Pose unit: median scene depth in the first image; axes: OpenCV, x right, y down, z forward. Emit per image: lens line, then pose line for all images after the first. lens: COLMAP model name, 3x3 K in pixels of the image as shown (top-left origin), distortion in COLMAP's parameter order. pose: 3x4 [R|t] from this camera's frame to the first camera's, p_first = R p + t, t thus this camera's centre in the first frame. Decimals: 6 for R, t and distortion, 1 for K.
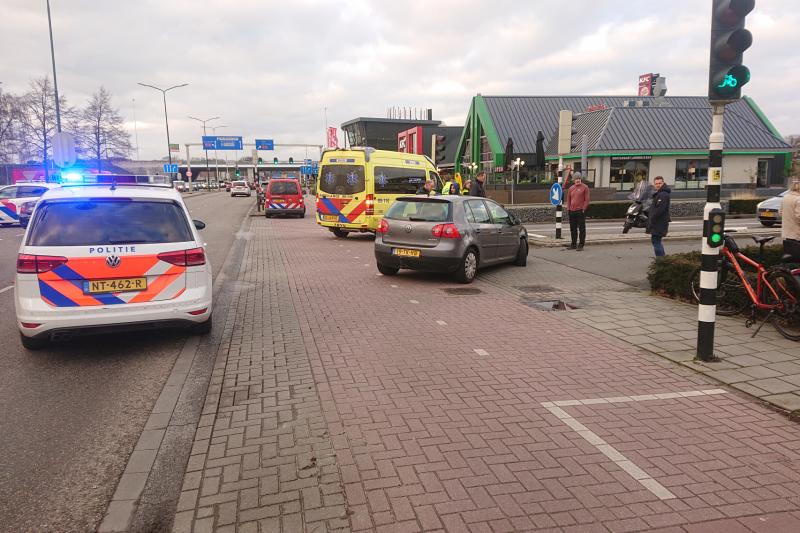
lens RADIAL K [[609.5, 0, 400.0], [0, 609.5, 266.5], [0, 0, 1]] dist [0.216580, -0.358324]
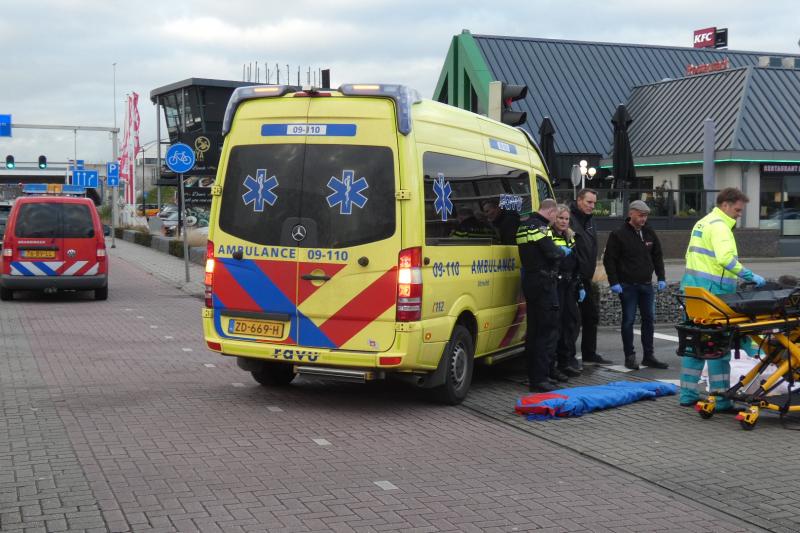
lens RADIAL K [[1077.3, 0, 400.0], [0, 1077.3, 266.5], [0, 0, 1]] dist [0.014798, -0.076813]
pose [[0.987468, 0.006623, 0.157679, -0.125602], [0.006648, 0.996486, -0.083491, -0.064767], [-0.157678, 0.083493, 0.983954, 0.487708]]
